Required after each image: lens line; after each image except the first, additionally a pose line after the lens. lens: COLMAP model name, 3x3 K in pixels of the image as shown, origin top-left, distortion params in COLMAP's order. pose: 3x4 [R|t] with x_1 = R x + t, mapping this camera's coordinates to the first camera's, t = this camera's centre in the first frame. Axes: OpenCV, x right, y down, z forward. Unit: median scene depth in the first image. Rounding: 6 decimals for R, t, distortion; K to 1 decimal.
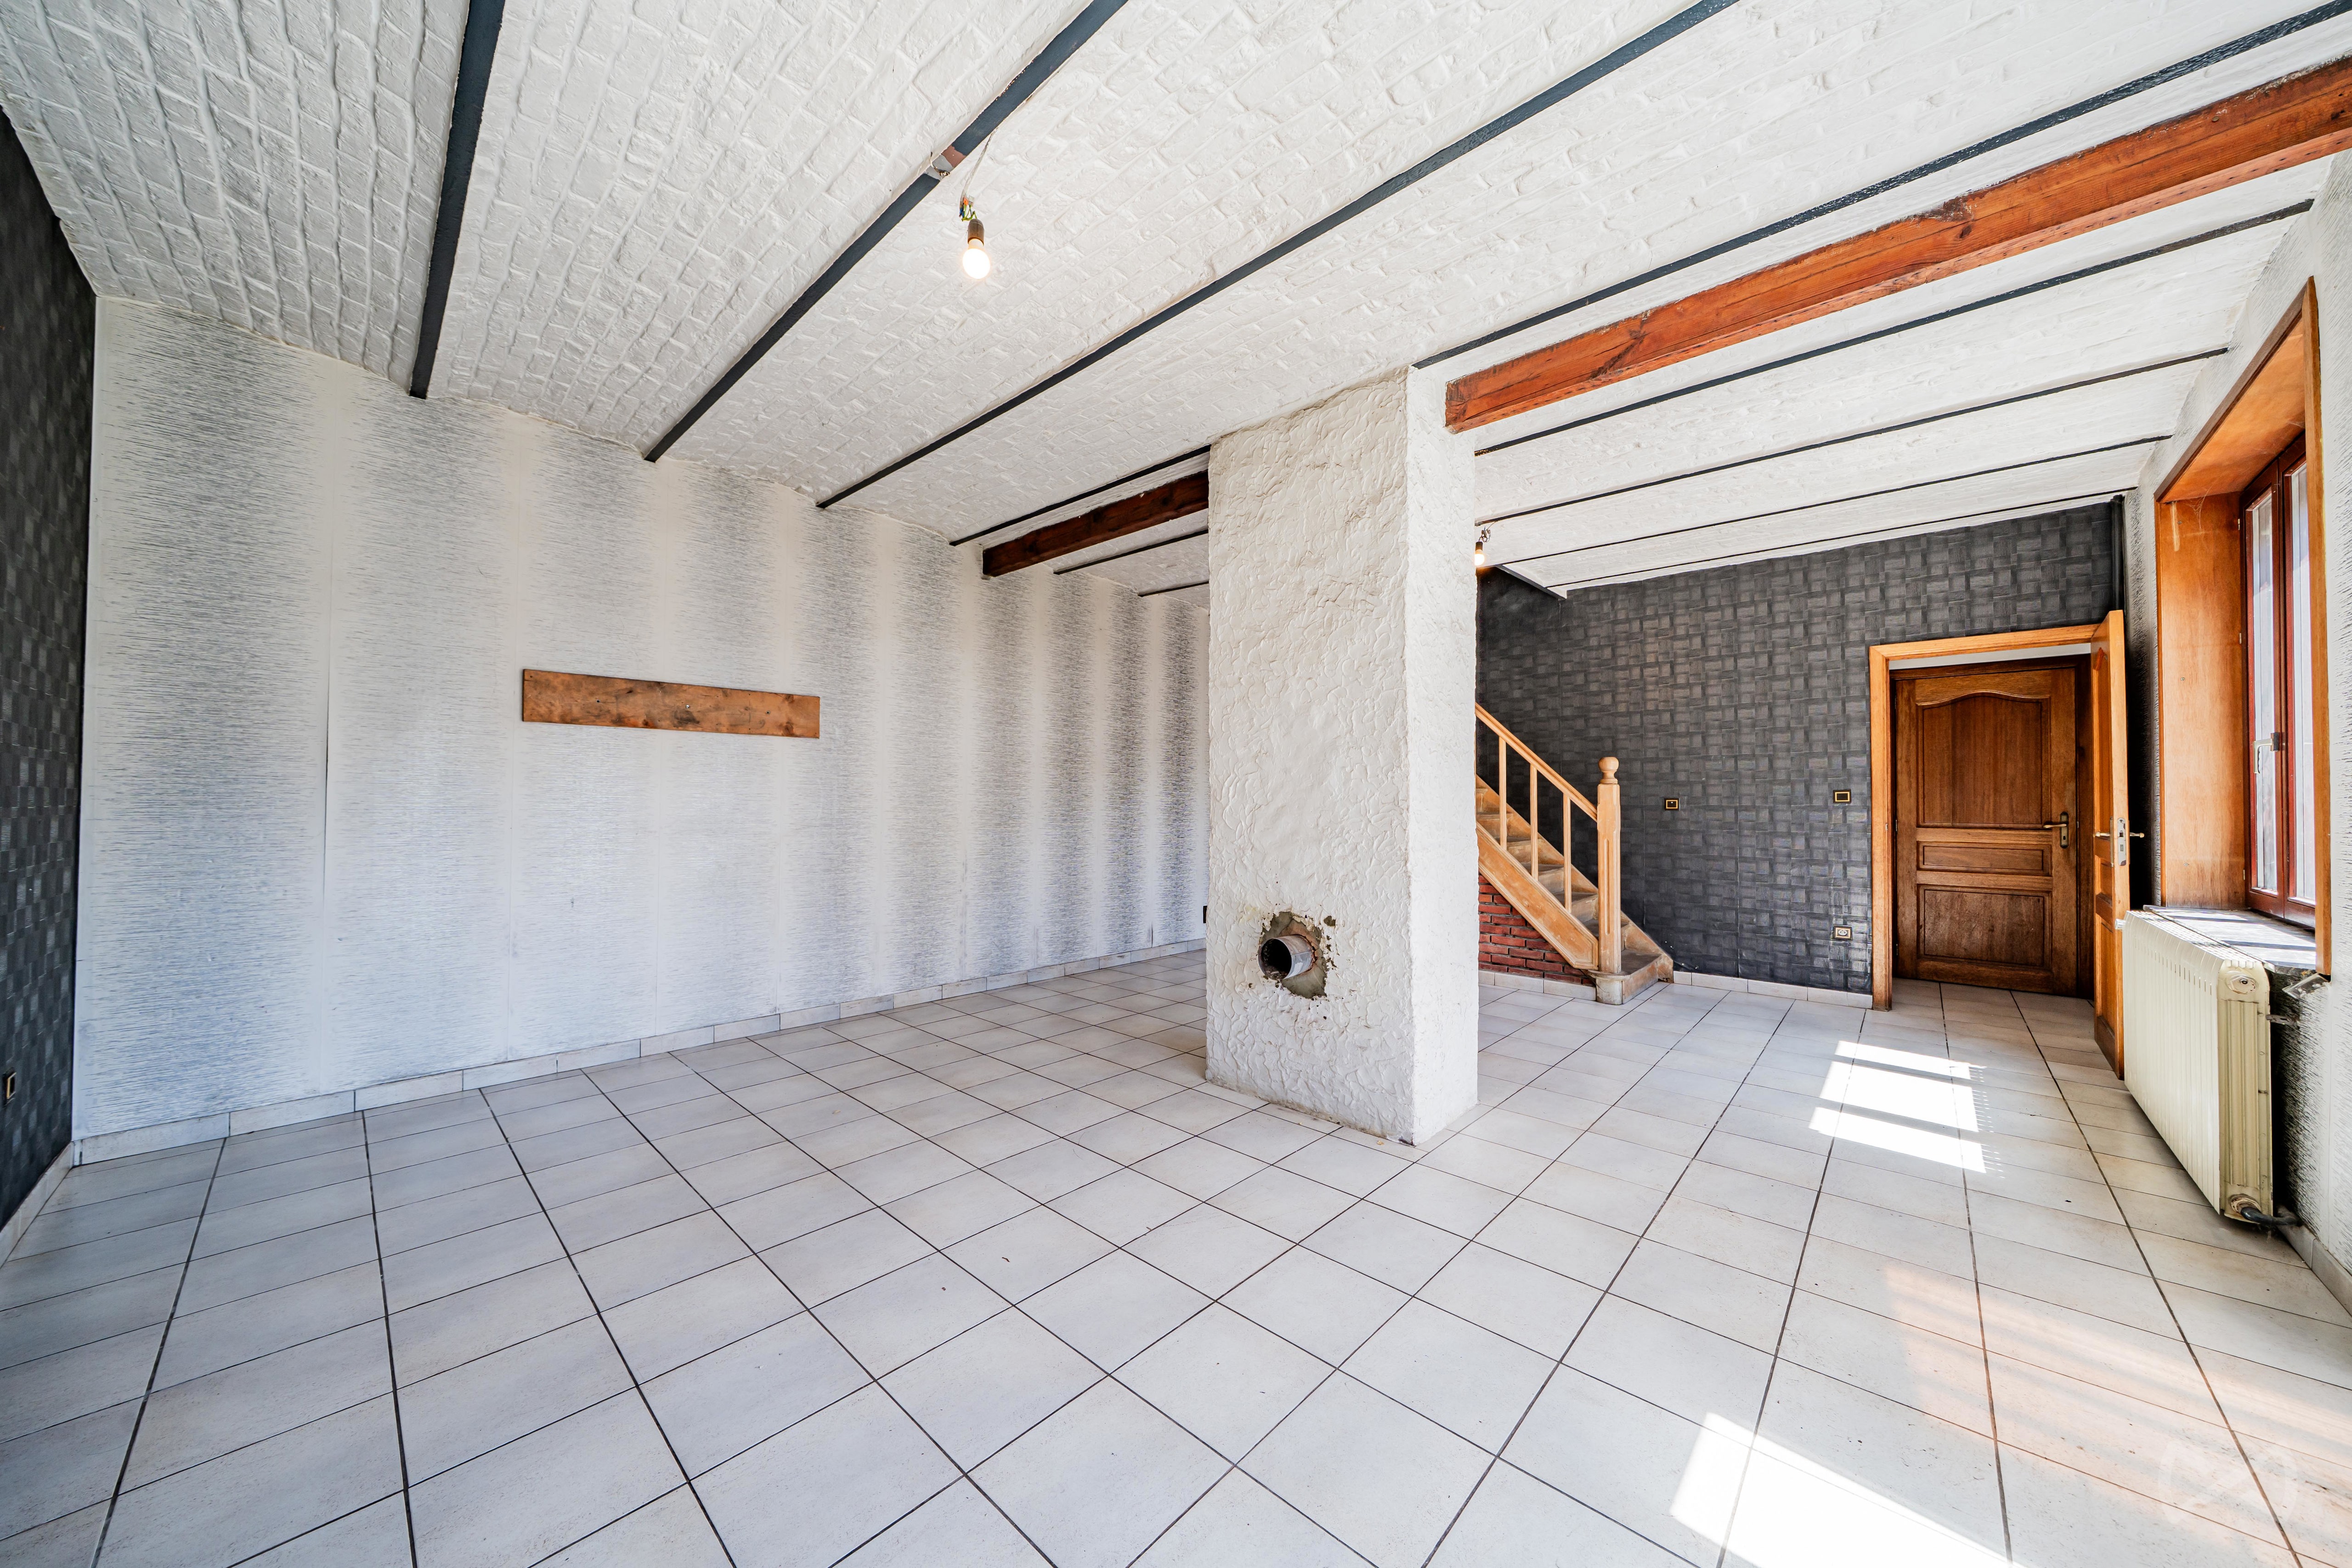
lens RADIAL K [[798.9, 0, 1187.6], [0, 798.9, 786.9], [0, 0, 1]] dist [-0.010489, 0.001100]
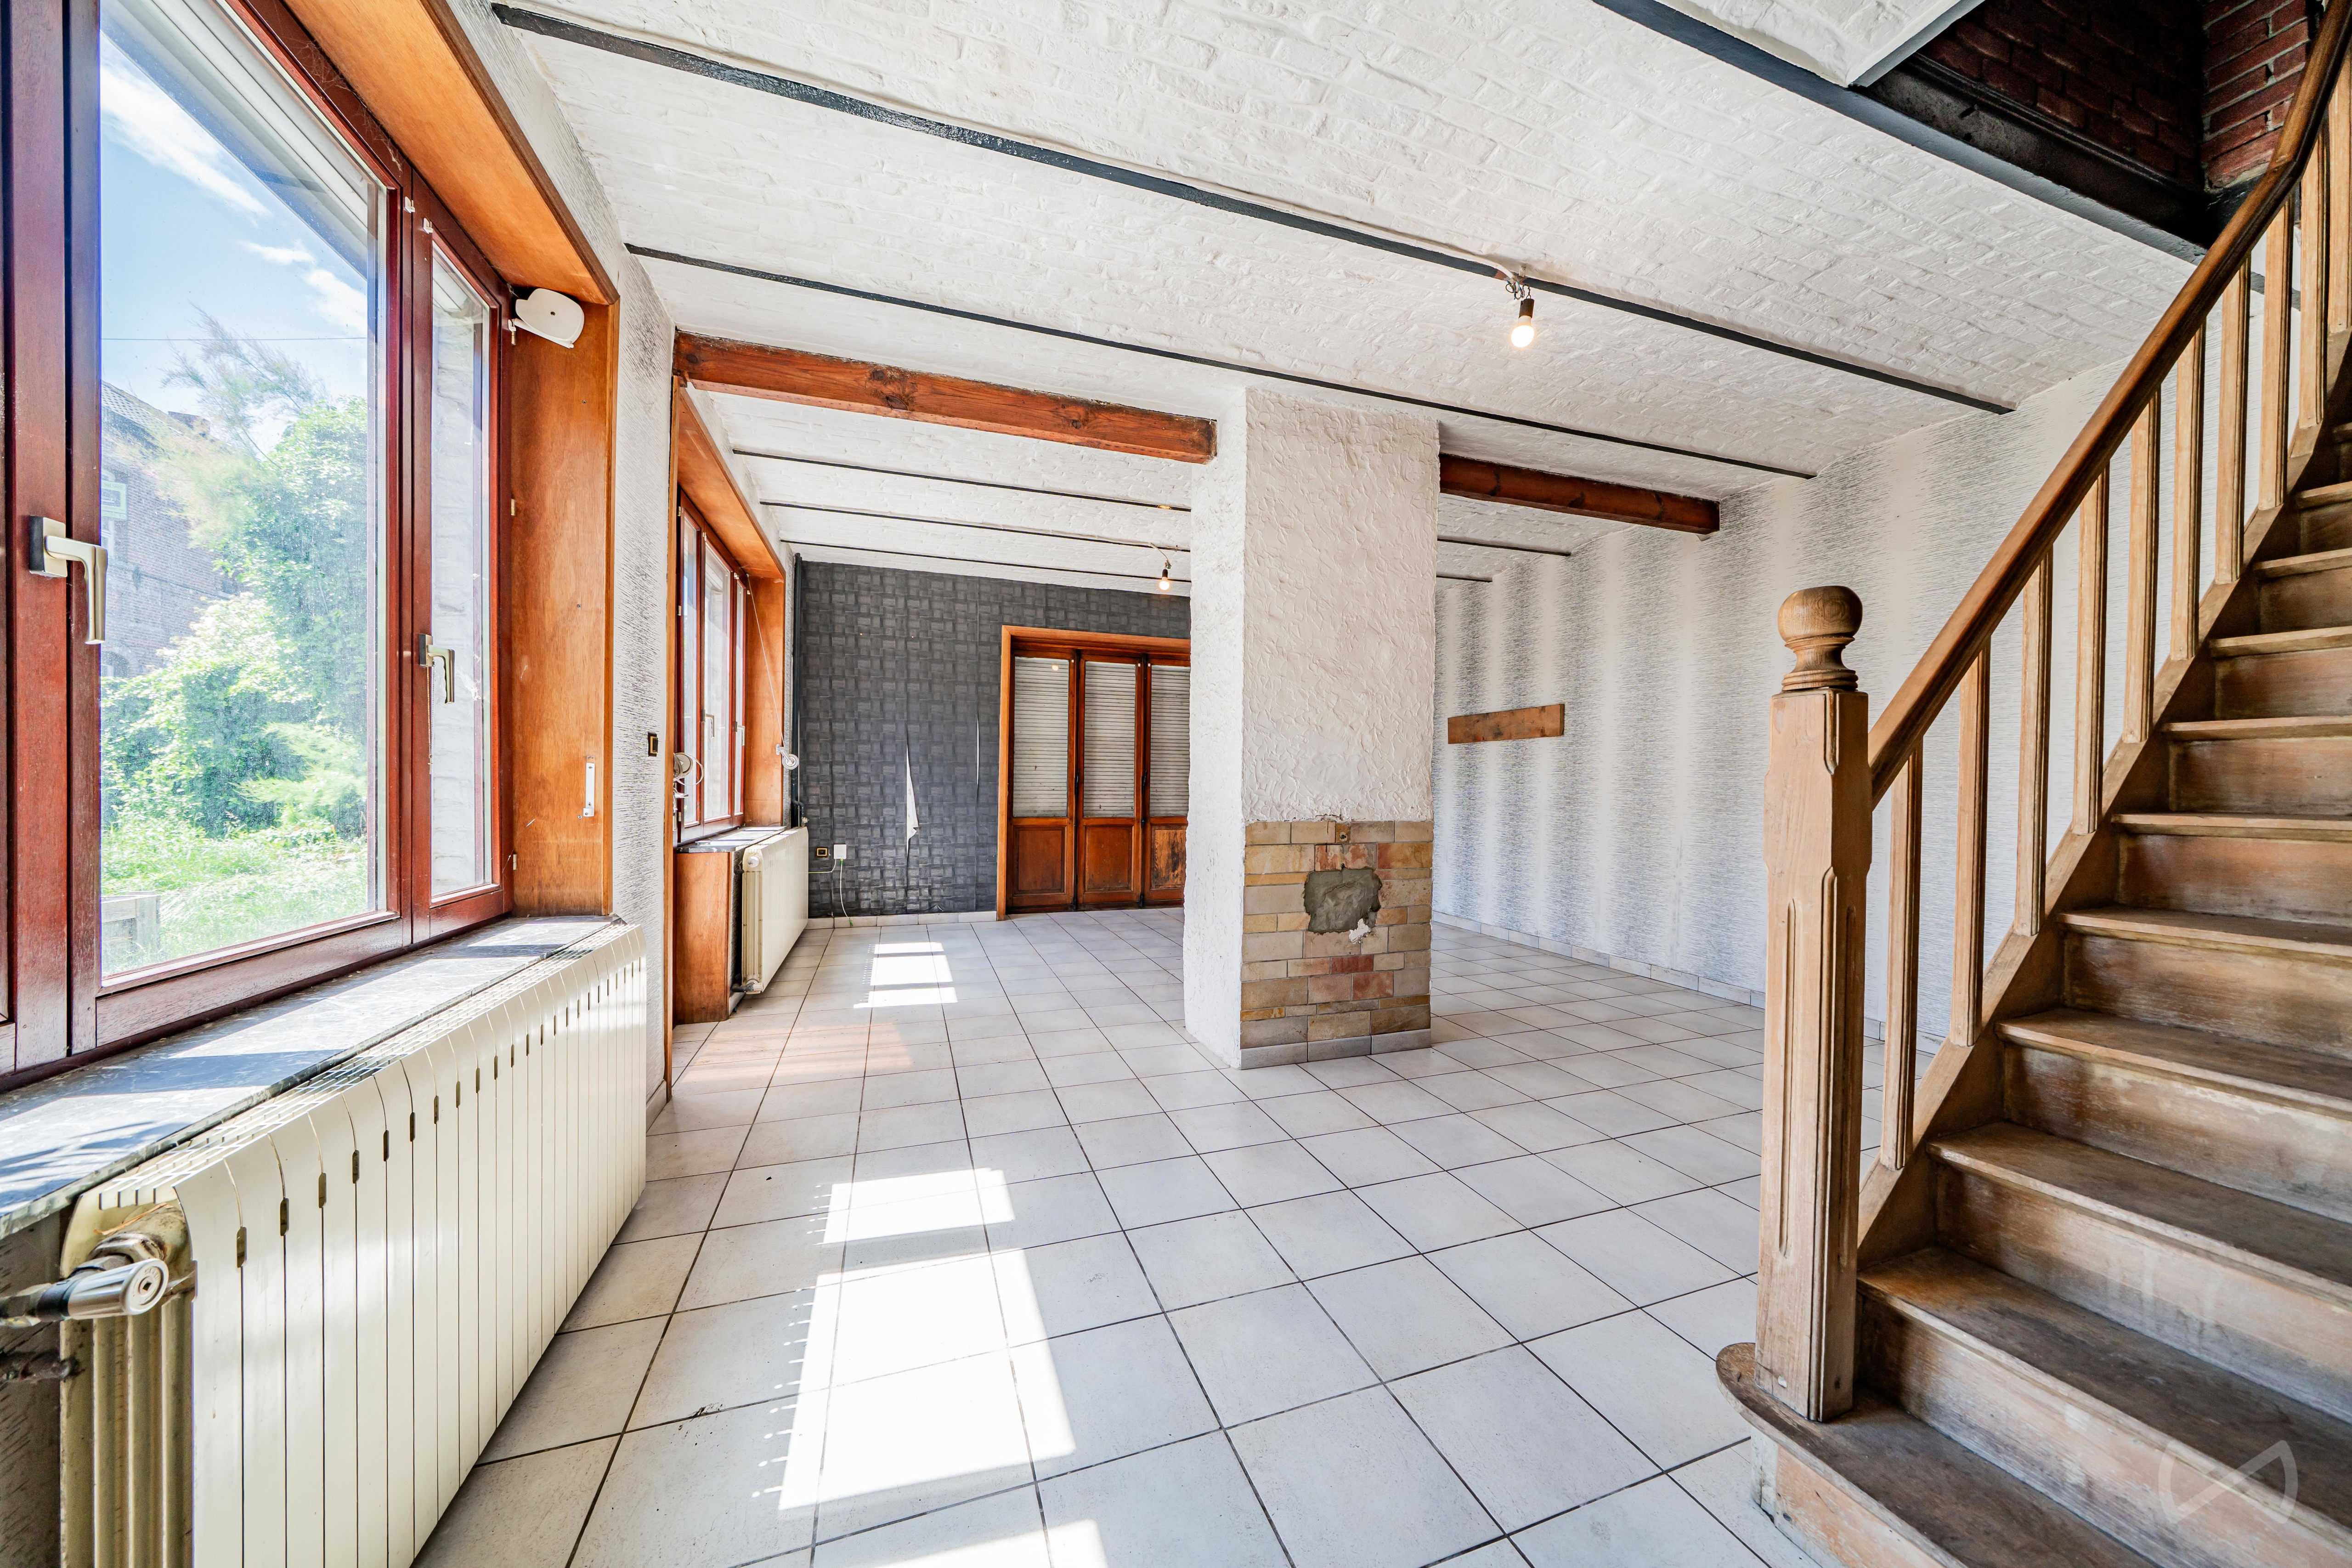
lens RADIAL K [[798.9, 0, 1189.1], [0, 798.9, 792.6], [0, 0, 1]] dist [-0.010489, 0.001100]
pose [[-0.458414, -0.001336, -0.888738, 1.295935], [0.003591, 0.999988, -0.003356, 0.045215], [0.888731, -0.004730, -0.458404, 1.411412]]
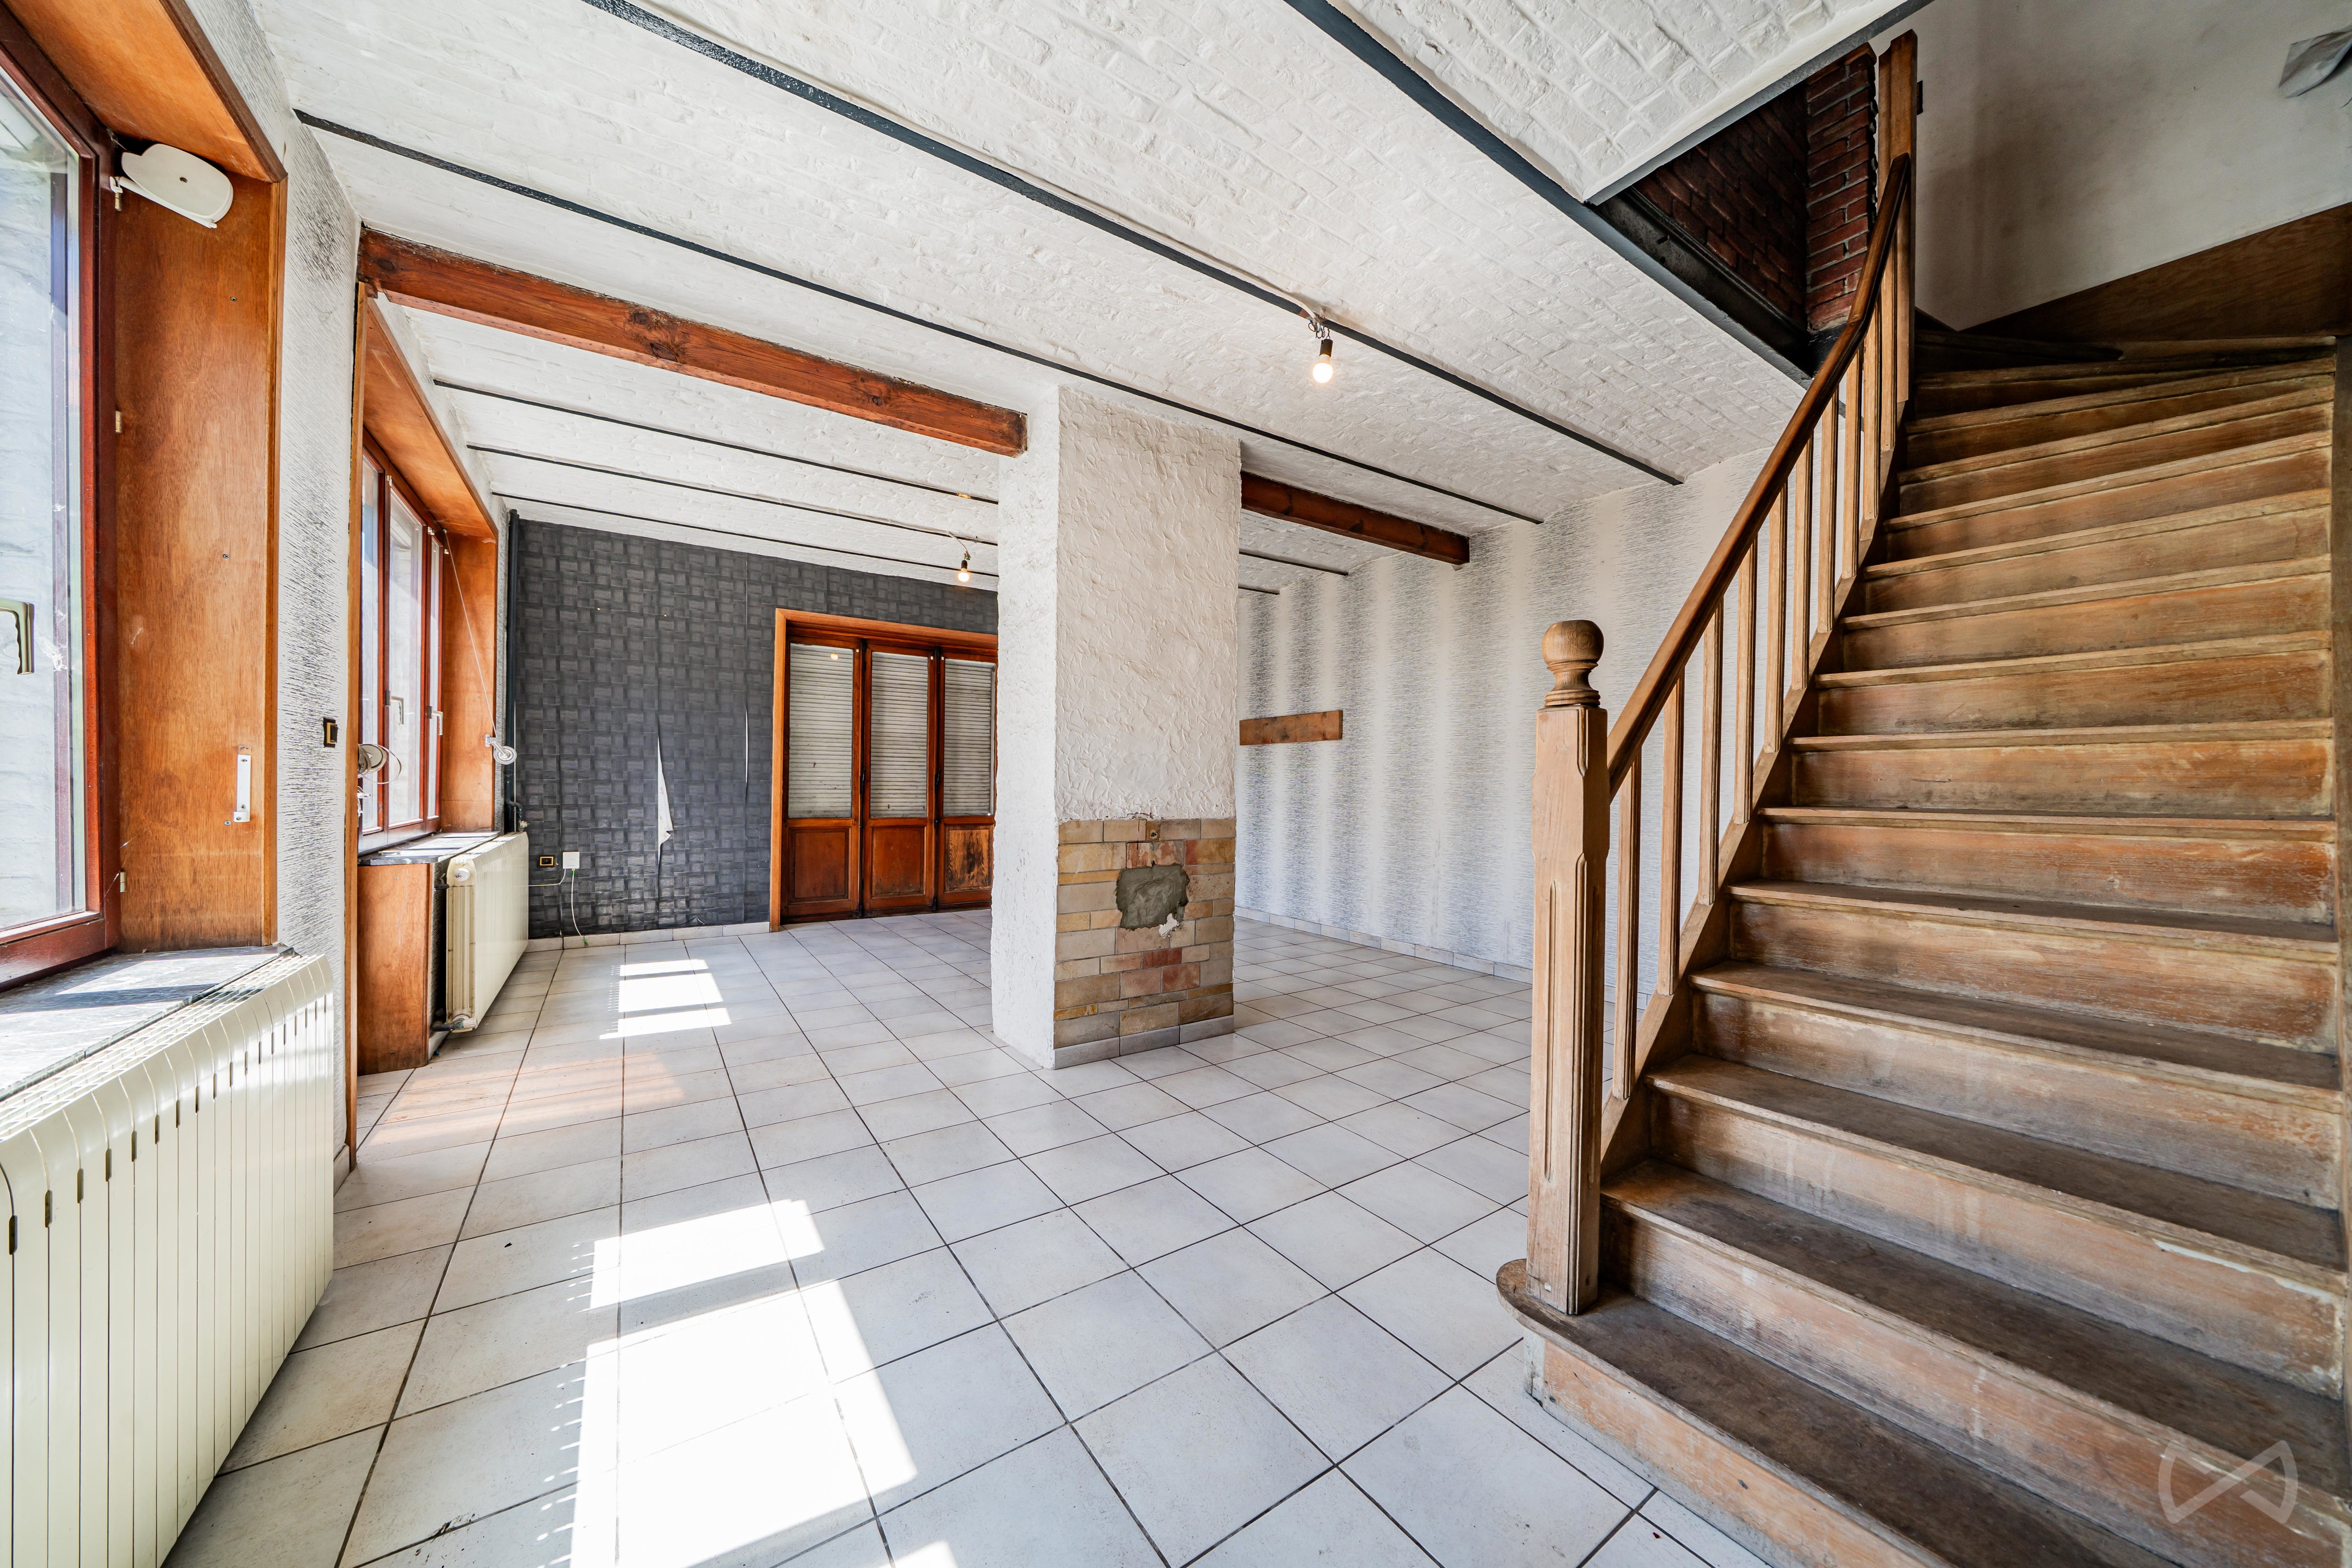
lens RADIAL K [[798.9, 0, 1187.4], [0, 798.9, 792.1], [0, 0, 1]] dist [-0.010489, 0.001100]
pose [[-0.212499, -0.000189, -0.977161, 1.315157], [0.004886, 0.999987, -0.001256, 0.044940], [0.977149, -0.005042, -0.212496, 1.385115]]
